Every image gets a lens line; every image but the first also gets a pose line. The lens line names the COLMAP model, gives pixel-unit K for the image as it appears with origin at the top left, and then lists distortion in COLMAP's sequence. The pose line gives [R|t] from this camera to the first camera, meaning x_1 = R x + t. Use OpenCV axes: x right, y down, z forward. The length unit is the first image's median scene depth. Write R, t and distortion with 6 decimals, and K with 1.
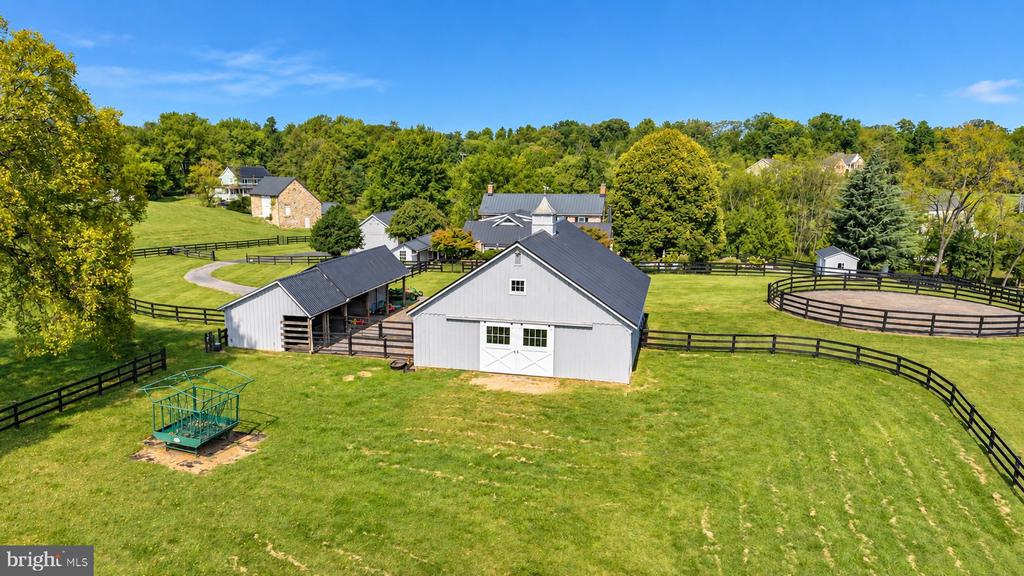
lens RADIAL K [[718.0, 0, 517.4], [0, 718.0, 296.3], [0, 0, 1]] dist [0.043222, -0.040359]
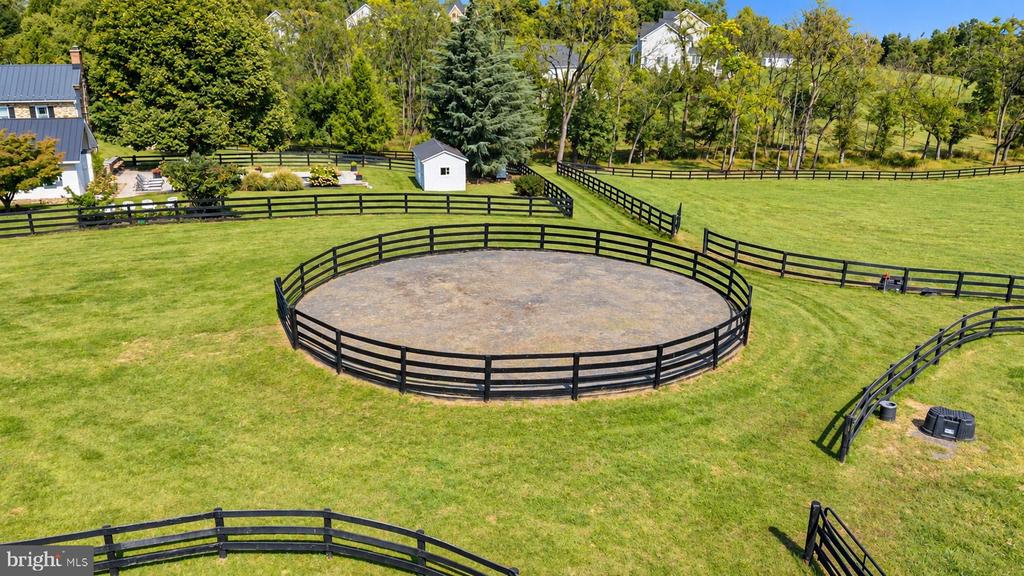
lens RADIAL K [[718.0, 0, 516.7], [0, 718.0, 286.6], [0, 0, 1]] dist [0.043222, -0.040359]
pose [[0.889301, -0.166245, 0.426035, 0.167778], [0.084126, 0.975157, 0.204917, -0.058493], [-0.449518, -0.146393, 0.881194, 0.294910]]
